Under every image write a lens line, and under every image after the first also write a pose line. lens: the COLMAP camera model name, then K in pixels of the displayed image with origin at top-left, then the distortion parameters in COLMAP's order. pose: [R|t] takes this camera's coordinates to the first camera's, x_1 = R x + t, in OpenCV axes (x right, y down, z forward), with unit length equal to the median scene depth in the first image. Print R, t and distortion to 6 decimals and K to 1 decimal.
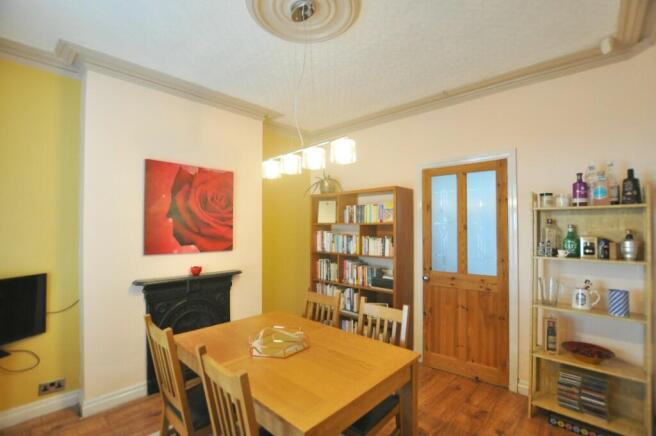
lens RADIAL K [[291.2, 0, 328.3], [0, 291.2, 221.6], [0, 0, 1]] dist [-0.028953, 0.000682]
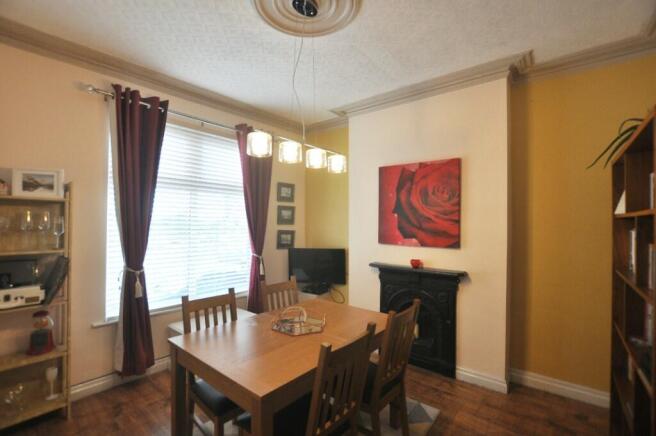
lens RADIAL K [[291.2, 0, 328.5], [0, 291.2, 218.7], [0, 0, 1]] dist [-0.028953, 0.000682]
pose [[0.085652, -0.011438, -0.996259, 0.553747], [0.009261, 0.999900, -0.010683, 0.017265], [0.996282, -0.008311, 0.085749, 0.599094]]
